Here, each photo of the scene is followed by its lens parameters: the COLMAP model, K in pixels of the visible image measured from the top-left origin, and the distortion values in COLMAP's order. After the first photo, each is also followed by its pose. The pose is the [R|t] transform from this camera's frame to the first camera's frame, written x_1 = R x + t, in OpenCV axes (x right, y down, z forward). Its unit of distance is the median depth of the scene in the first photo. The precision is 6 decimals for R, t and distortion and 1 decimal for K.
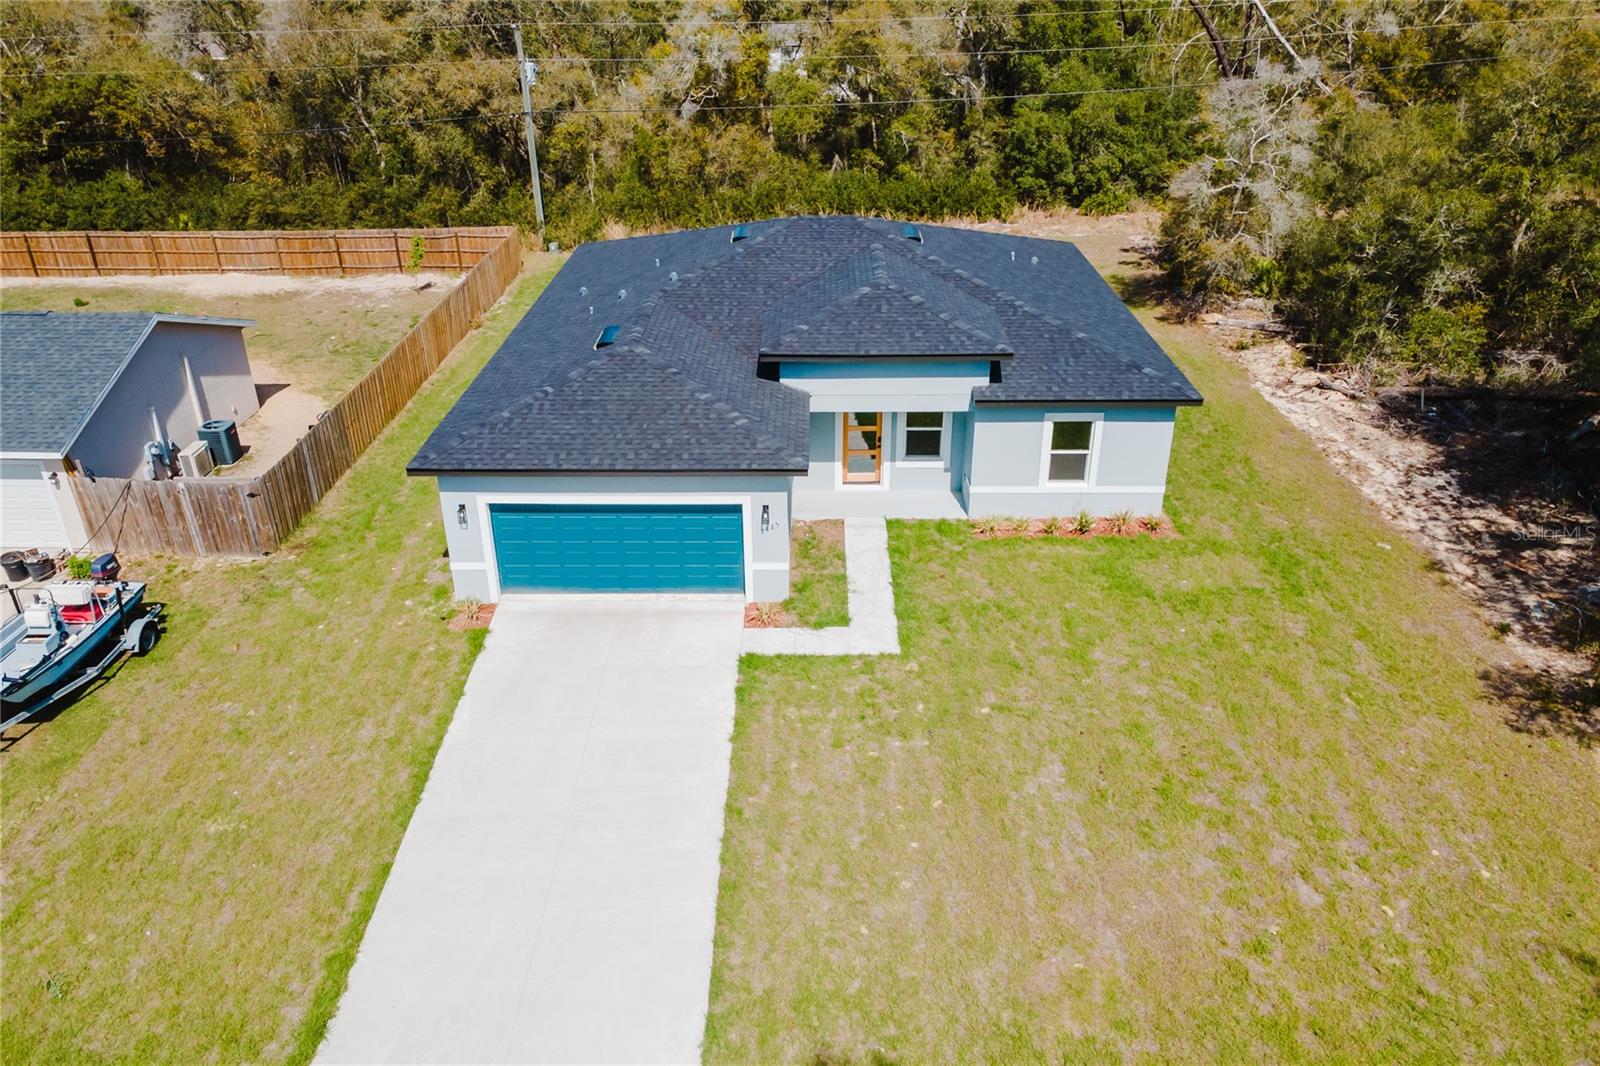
lens RADIAL K [[1176.6, 0, 800.0], [0, 1176.6, 533.0], [0, 0, 1]] dist [0.039802, 0.004608]
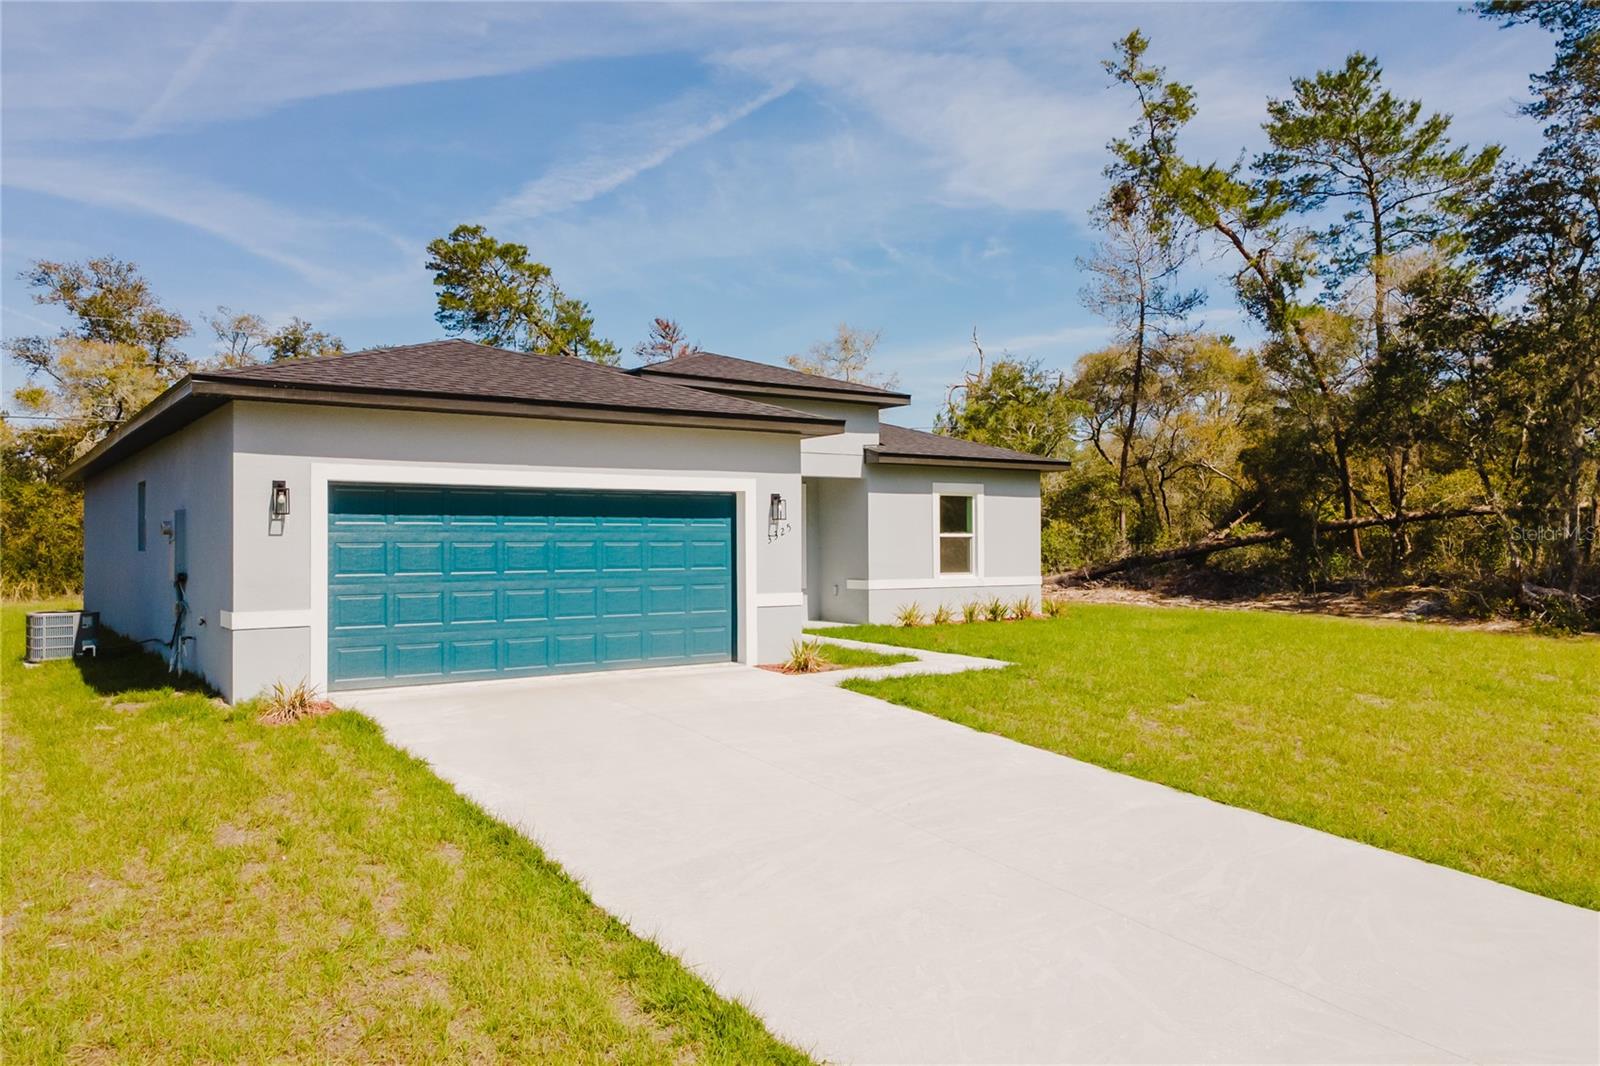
lens RADIAL K [[1176.6, 0, 800.0], [0, 1176.6, 533.0], [0, 0, 1]] dist [0.039802, 0.004608]
pose [[0.808008, 0.007565, 0.589123, -0.357993], [0.268734, 0.885112, -0.379946, 0.220692], [-0.524314, 0.465317, 0.713144, 0.465180]]
